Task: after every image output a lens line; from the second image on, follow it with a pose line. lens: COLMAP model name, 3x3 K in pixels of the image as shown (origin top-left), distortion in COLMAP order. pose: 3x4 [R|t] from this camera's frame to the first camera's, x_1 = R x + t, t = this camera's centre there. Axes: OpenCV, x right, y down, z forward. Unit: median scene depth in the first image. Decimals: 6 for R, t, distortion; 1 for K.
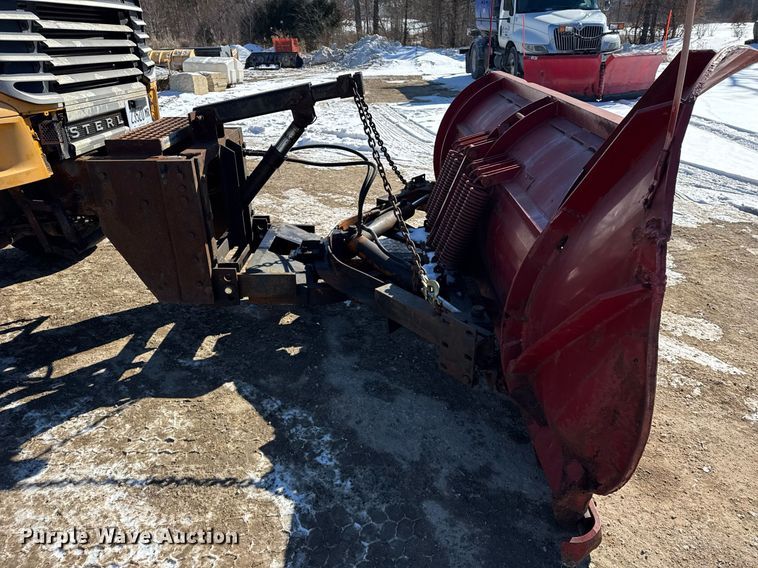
lens RADIAL K [[533.2, 0, 393.6], [0, 533.2, 276.8], [0, 0, 1]] dist [0.052450, -0.055037]
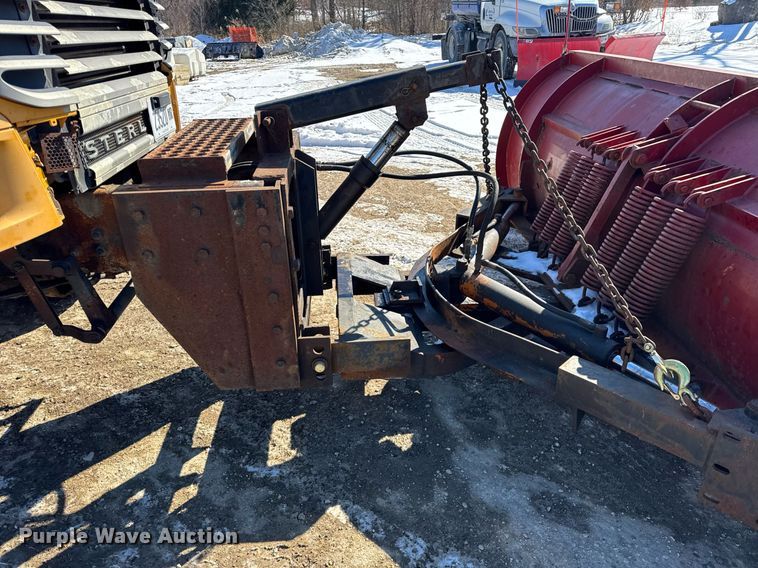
lens RADIAL K [[525.9, 0, 379.0], [0, 525.9, 275.6], [0, 0, 1]] dist [0.049118, -0.047986]
pose [[0.997368, -0.043007, 0.058377, -0.249510], [0.041897, 0.998920, 0.020097, -0.098664], [-0.059178, -0.017598, 0.998092, 0.293839]]
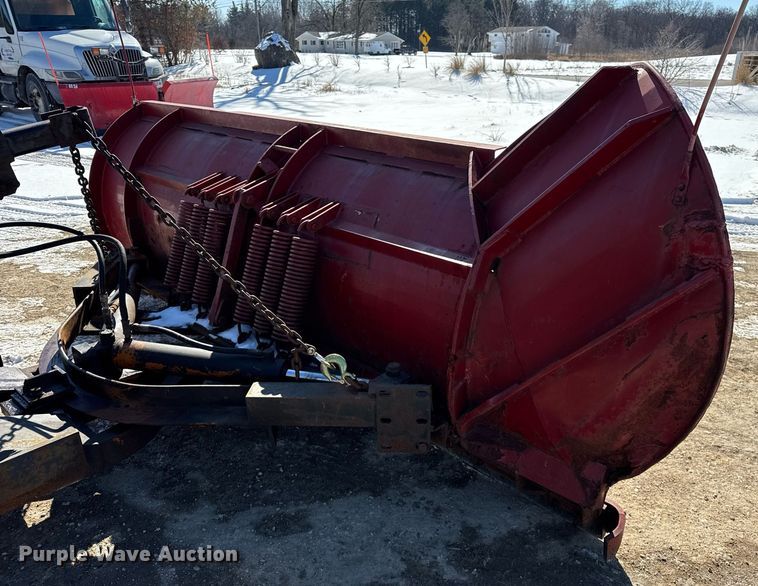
lens RADIAL K [[588.3, 0, 415.1], [0, 588.3, 295.7], [0, 0, 1]] dist [0.041472, -0.052412]
pose [[0.669004, -0.268825, 0.692941, -0.338209], [0.298875, 0.950904, 0.080351, -0.087511], [-0.680521, 0.153347, 0.716503, 0.209800]]
